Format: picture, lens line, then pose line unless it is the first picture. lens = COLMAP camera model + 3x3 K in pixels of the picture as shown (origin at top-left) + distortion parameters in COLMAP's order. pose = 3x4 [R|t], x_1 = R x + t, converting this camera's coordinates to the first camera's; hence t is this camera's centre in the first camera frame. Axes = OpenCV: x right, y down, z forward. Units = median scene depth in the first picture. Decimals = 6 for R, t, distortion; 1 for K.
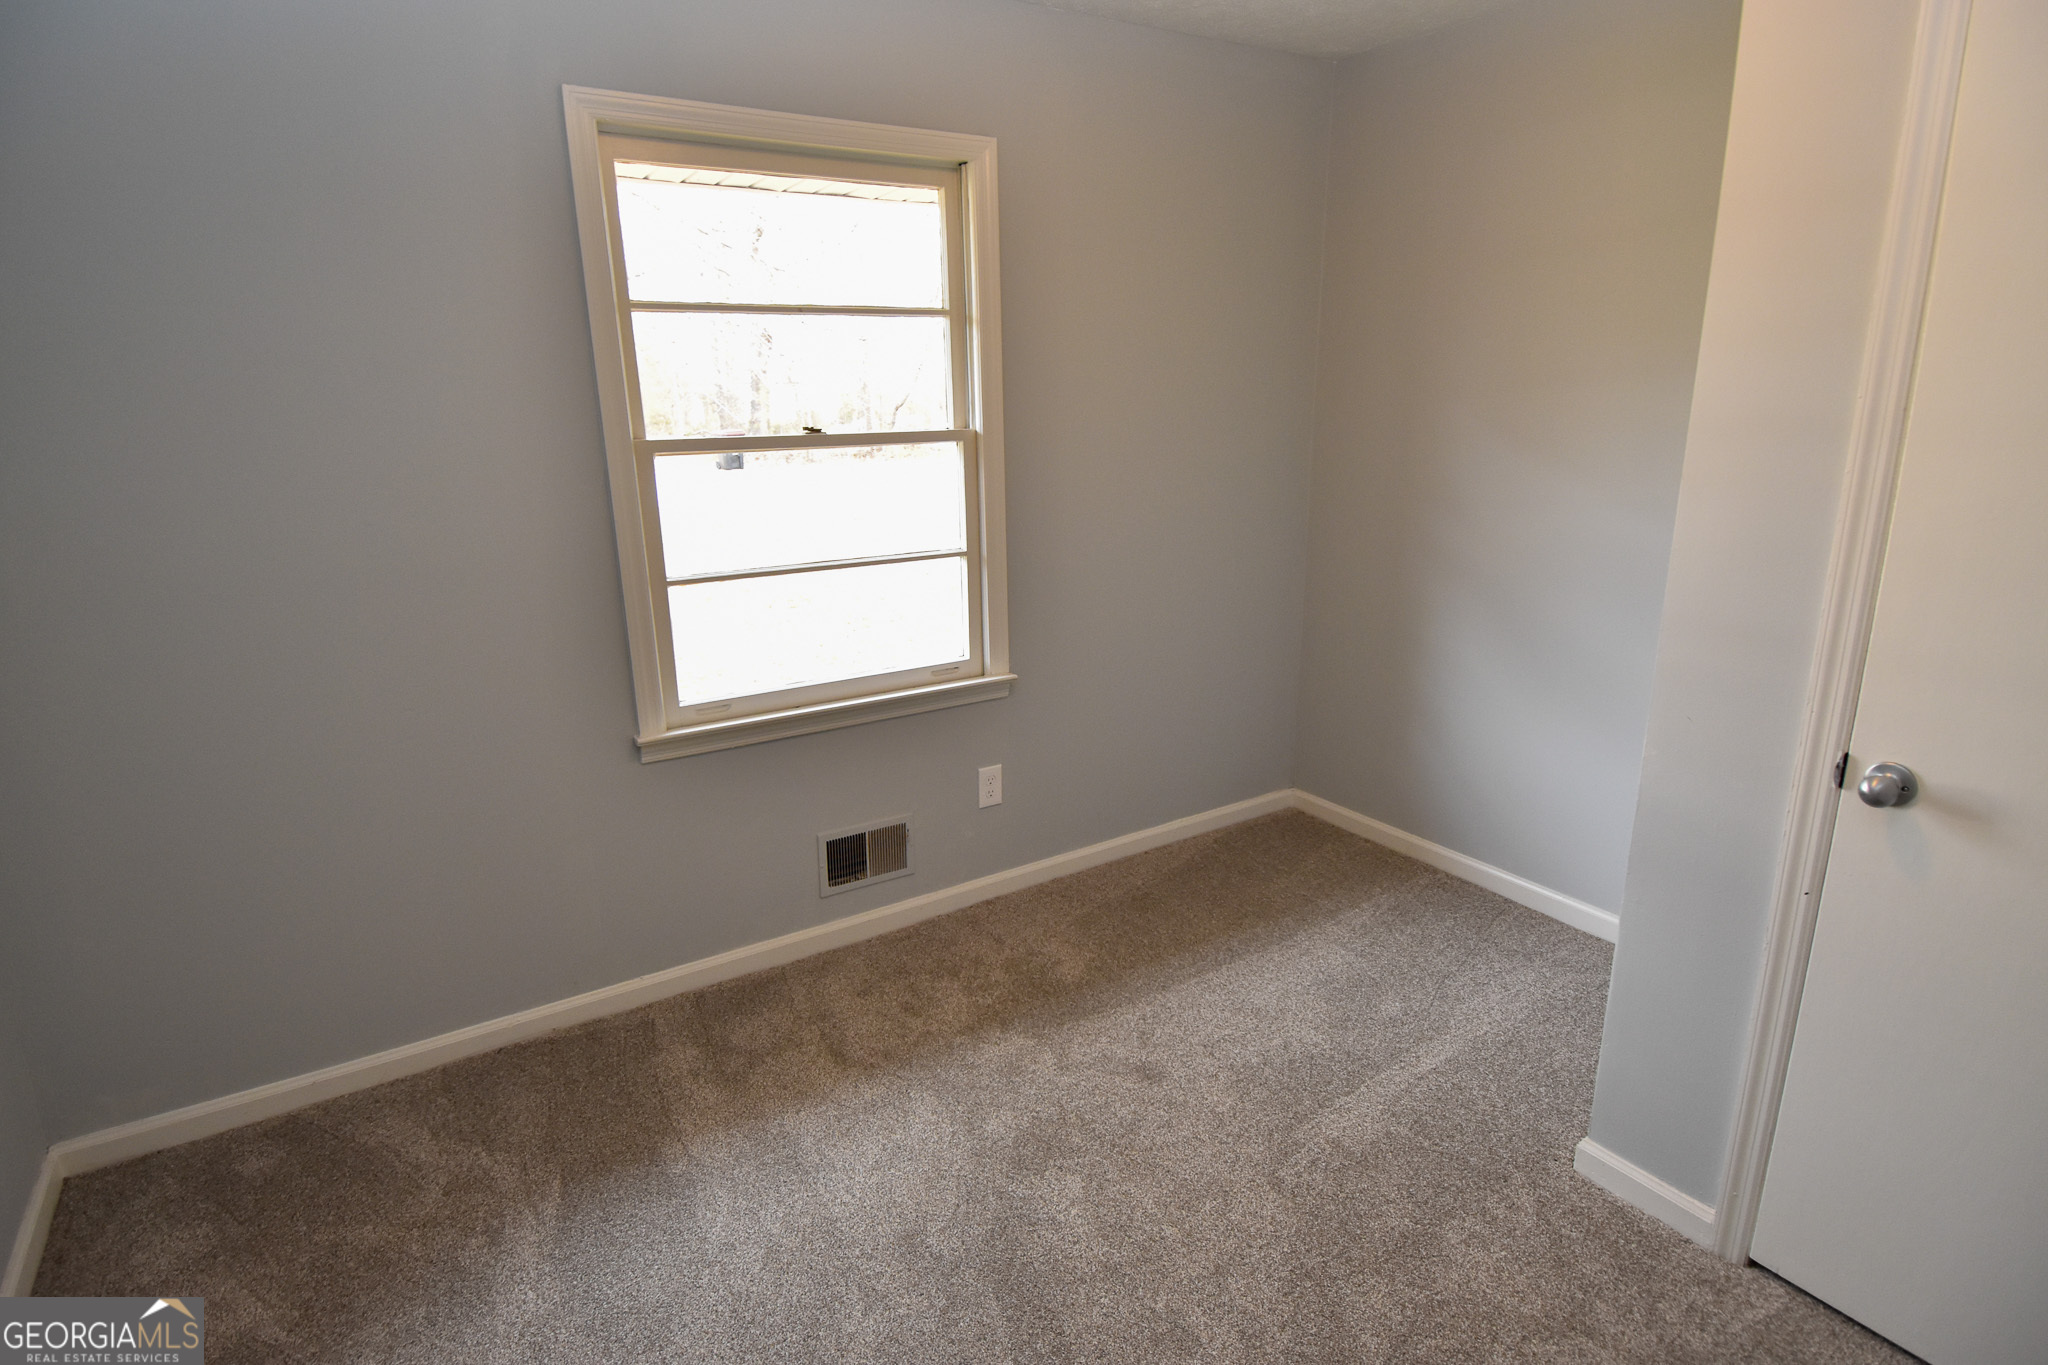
lens RADIAL K [[1074.6, 0, 1029.9], [0, 1074.6, 661.6], [0, 0, 1]] dist [0.046583, -0.050509]
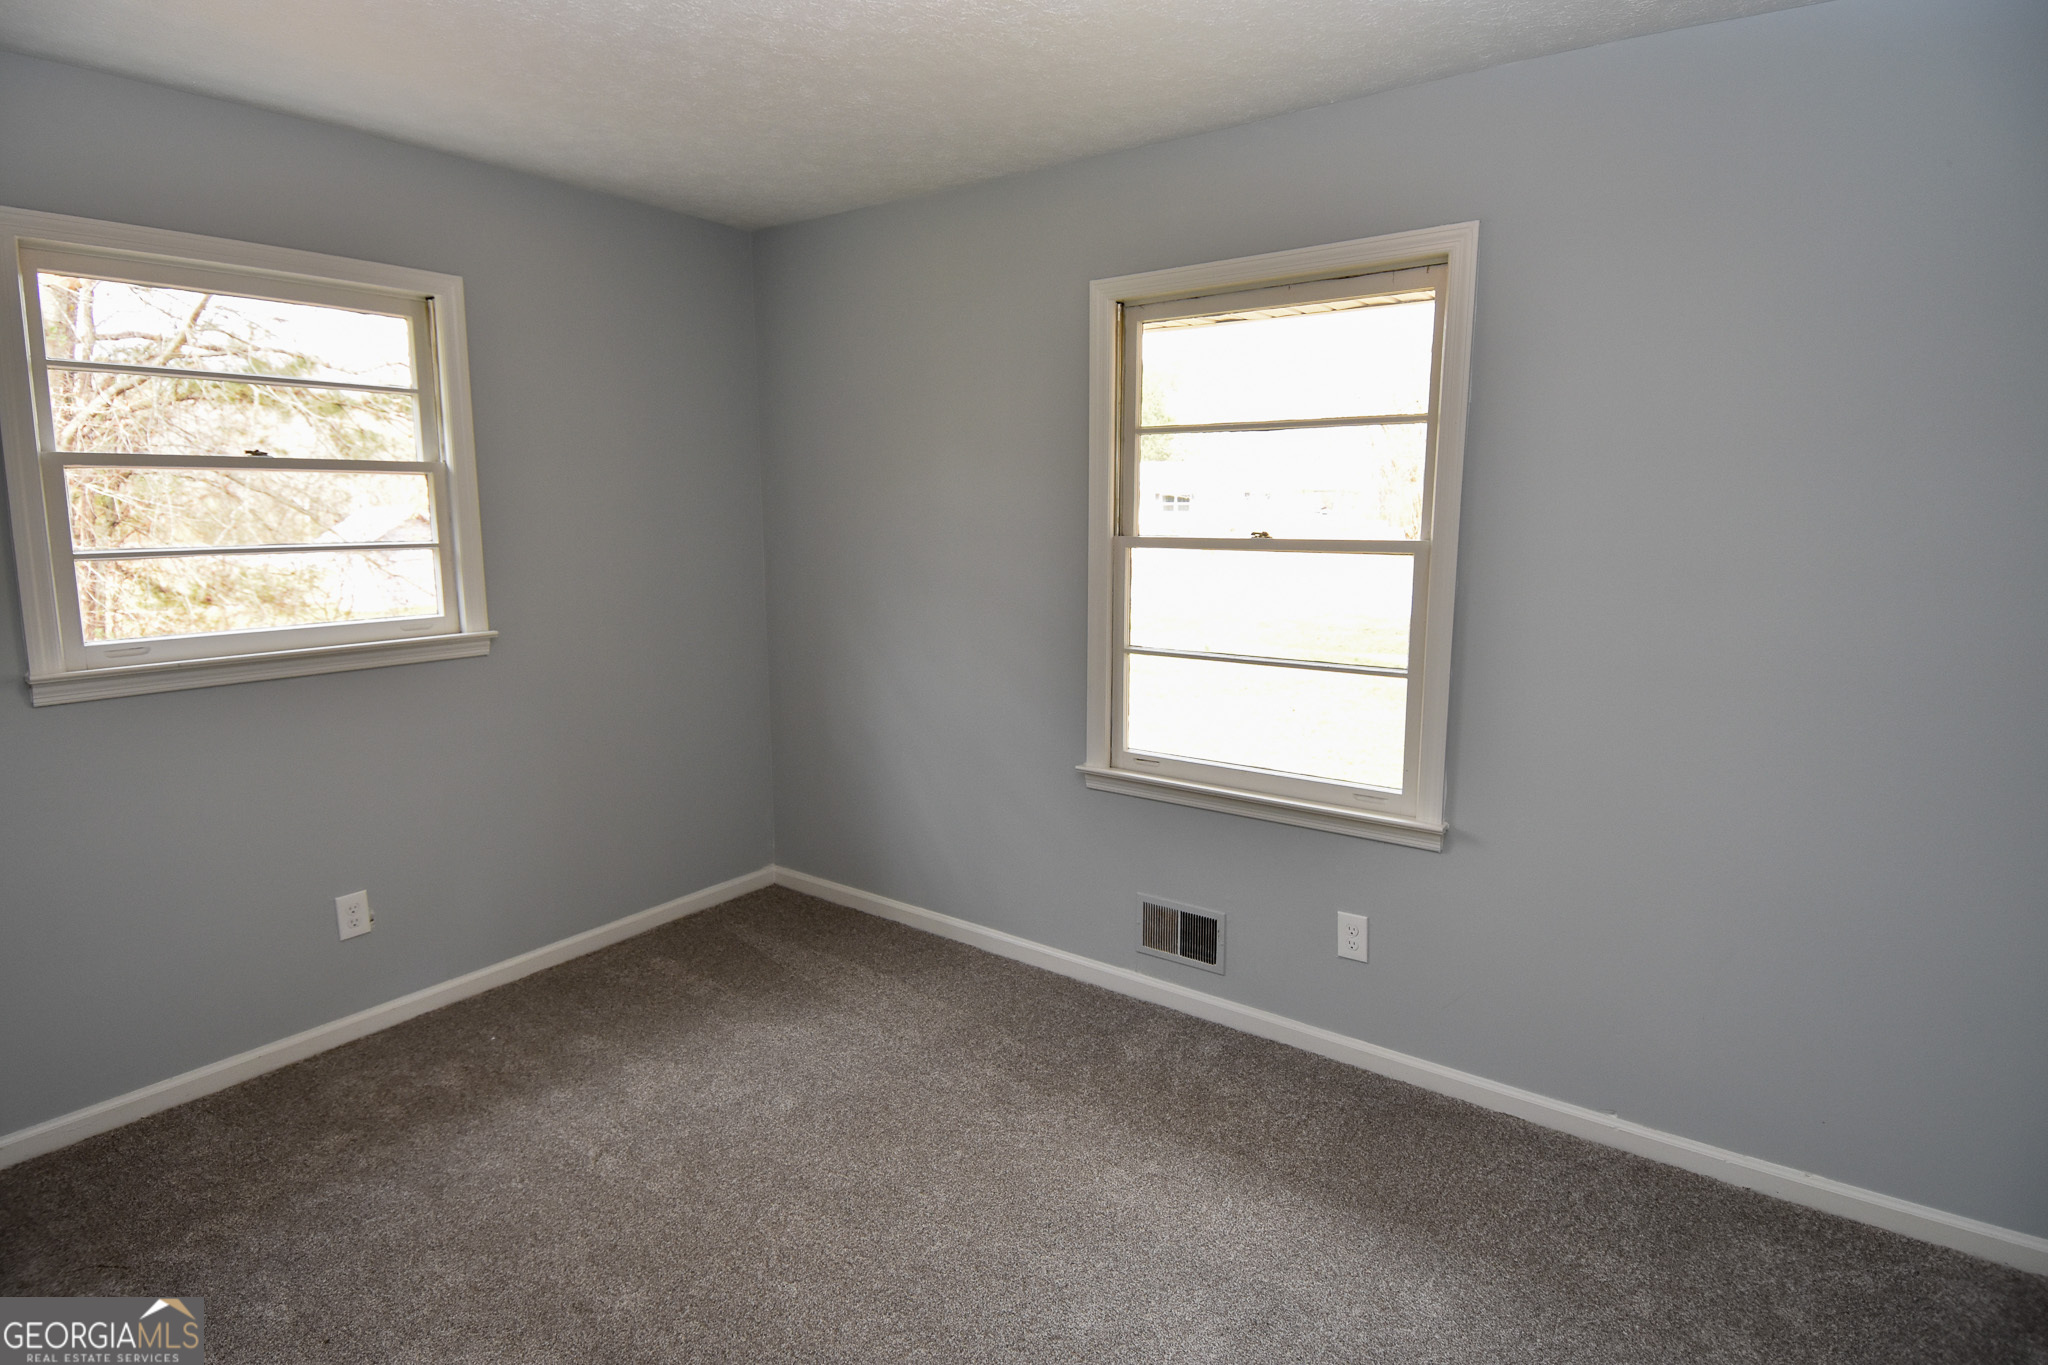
lens RADIAL K [[1074.6, 0, 1029.9], [0, 1074.6, 661.6], [0, 0, 1]] dist [0.046583, -0.050509]
pose [[0.344132, 0.135530, -0.929088, 0.731666], [-0.250490, 0.966915, 0.048267, -0.086759], [0.904891, 0.216117, 0.366696, 0.426648]]
